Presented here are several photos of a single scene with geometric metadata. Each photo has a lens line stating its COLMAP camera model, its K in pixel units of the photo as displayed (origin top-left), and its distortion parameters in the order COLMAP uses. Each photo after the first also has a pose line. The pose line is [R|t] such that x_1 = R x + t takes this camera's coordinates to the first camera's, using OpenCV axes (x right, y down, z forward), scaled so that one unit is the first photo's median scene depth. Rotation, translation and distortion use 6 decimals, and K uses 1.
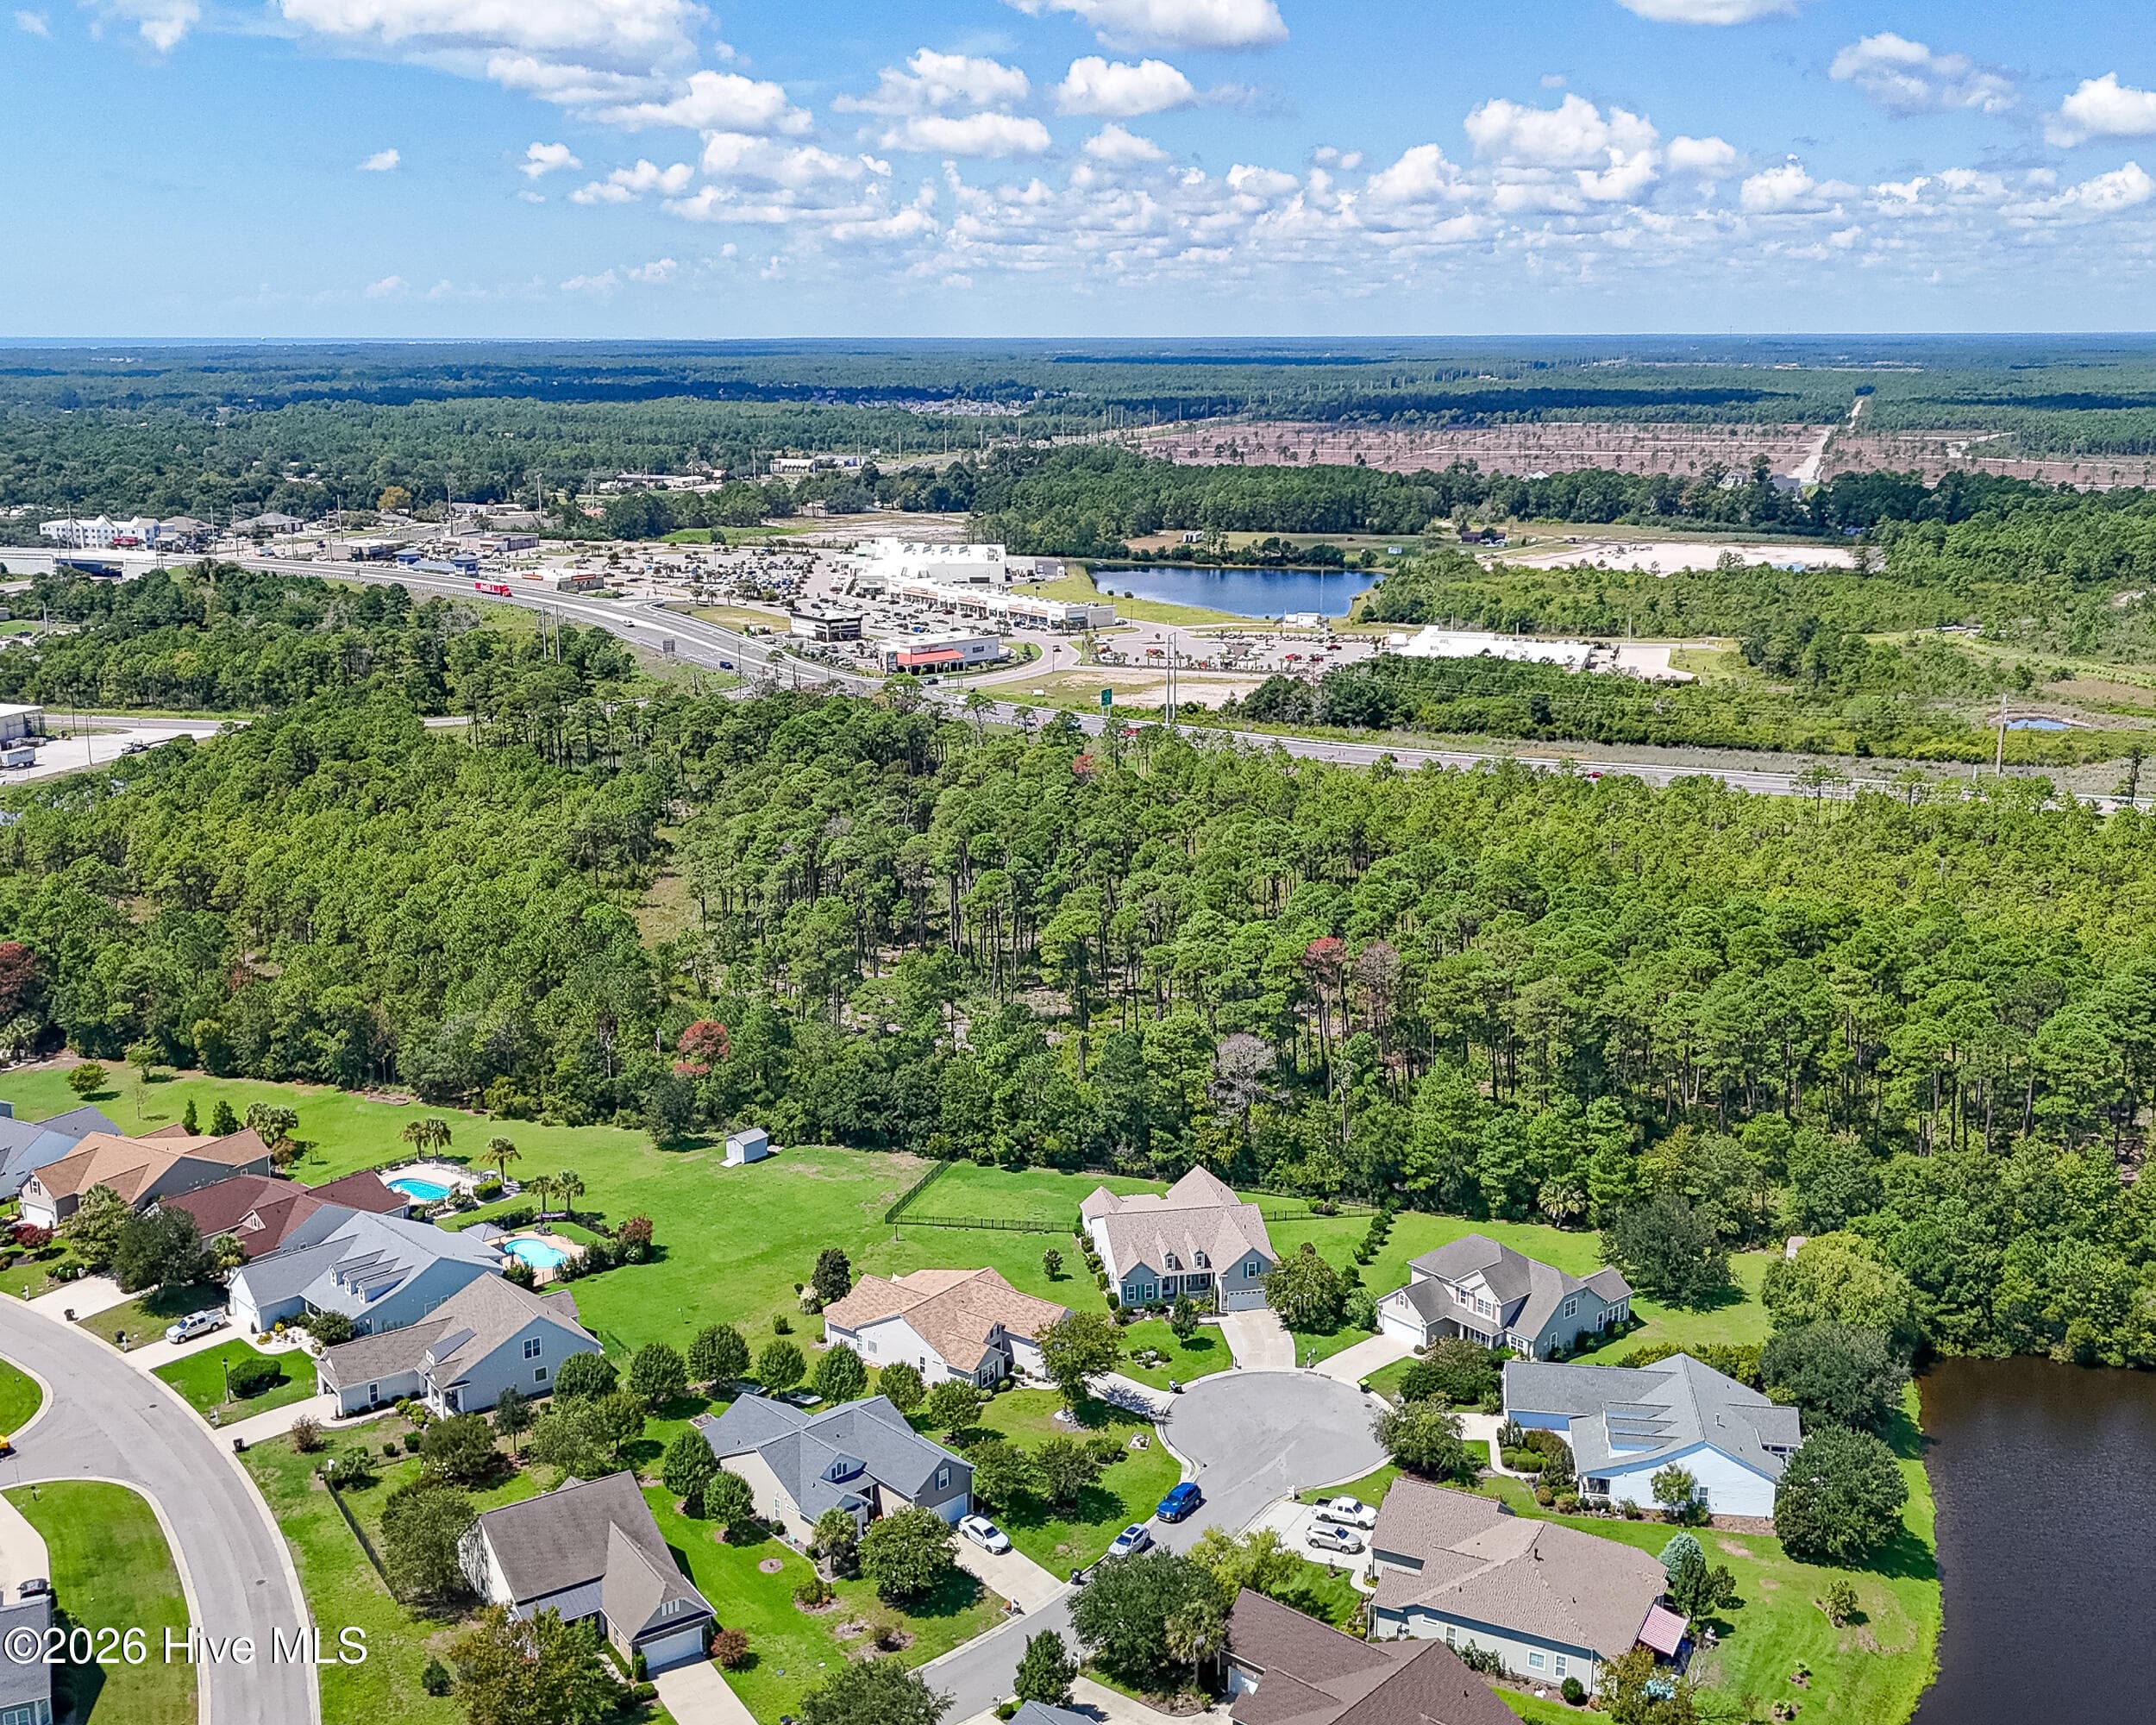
lens RADIAL K [[2262.0, 0, 1077.9], [0, 2262.0, 921.0], [0, 0, 1]] dist [0.009053, -0.002883]
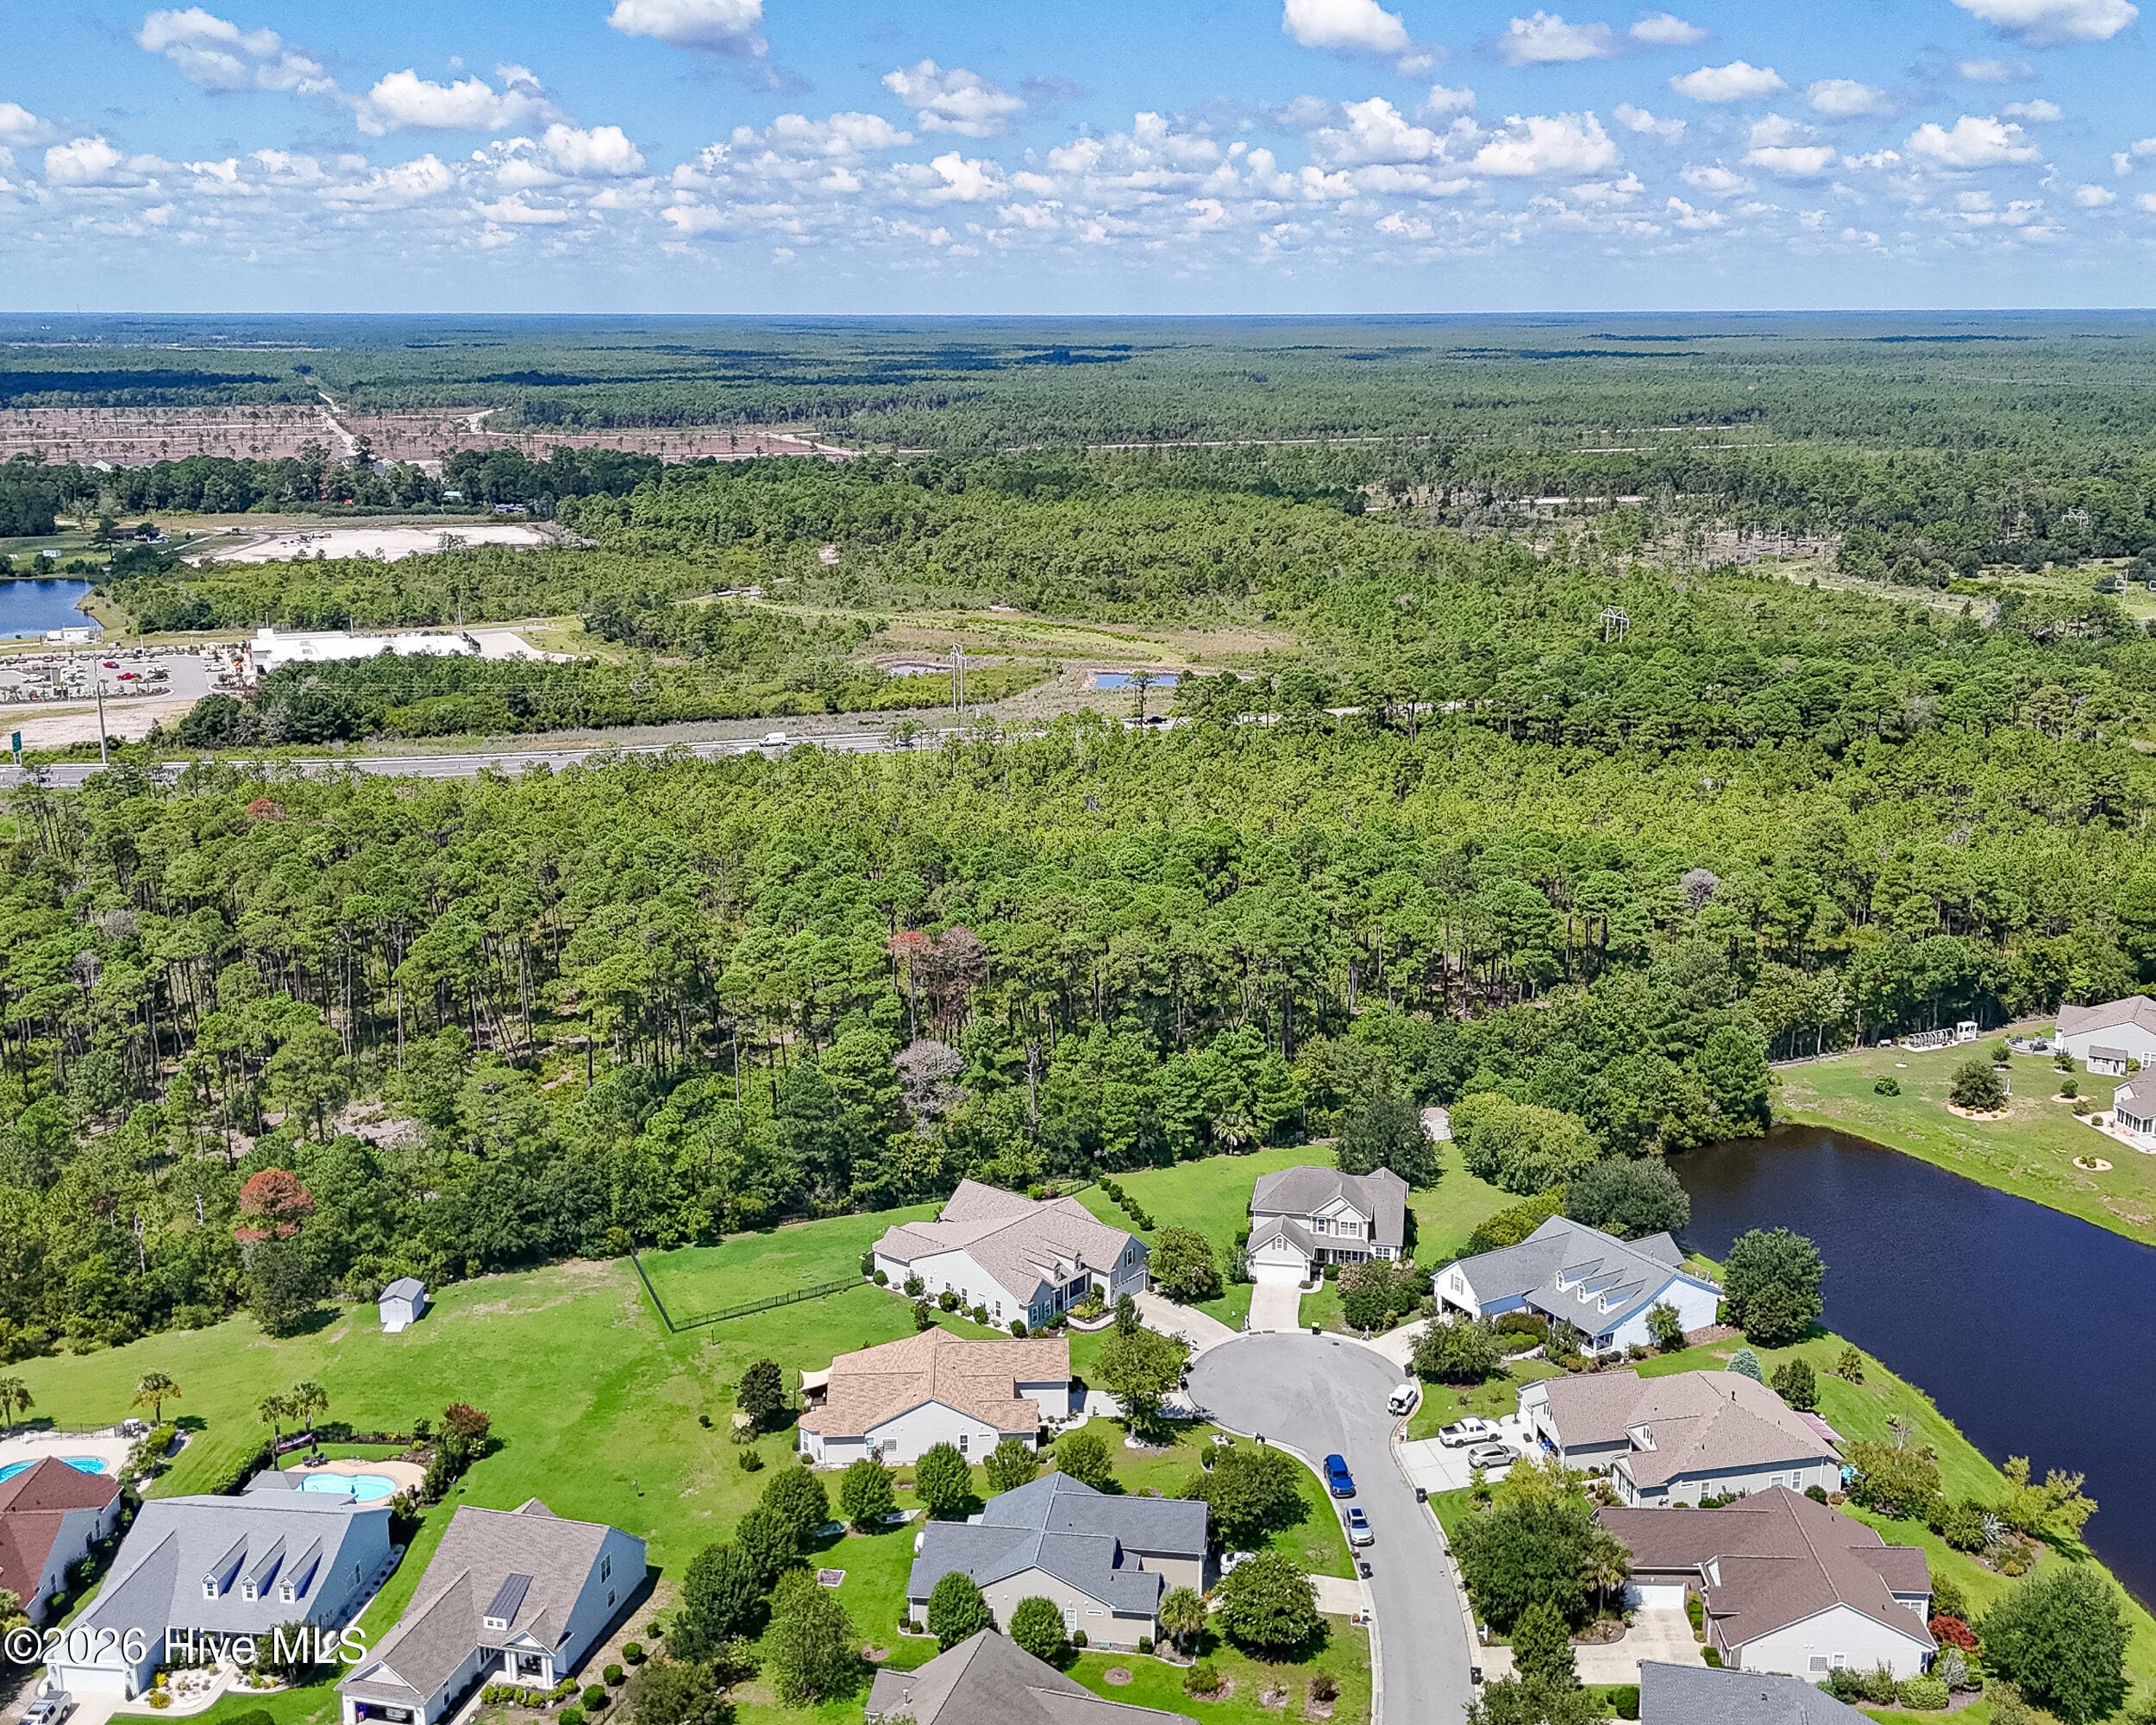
lens RADIAL K [[2250.8, 0, 1078.0], [0, 2250.8, 862.5], [0, 0, 1]] dist [0.097184, -0.177692]
pose [[0.751440, -0.150755, 0.642348, -0.188748], [0.161575, 0.985950, 0.042380, -0.021334], [-0.639712, 0.071942, 0.765240, 0.083957]]
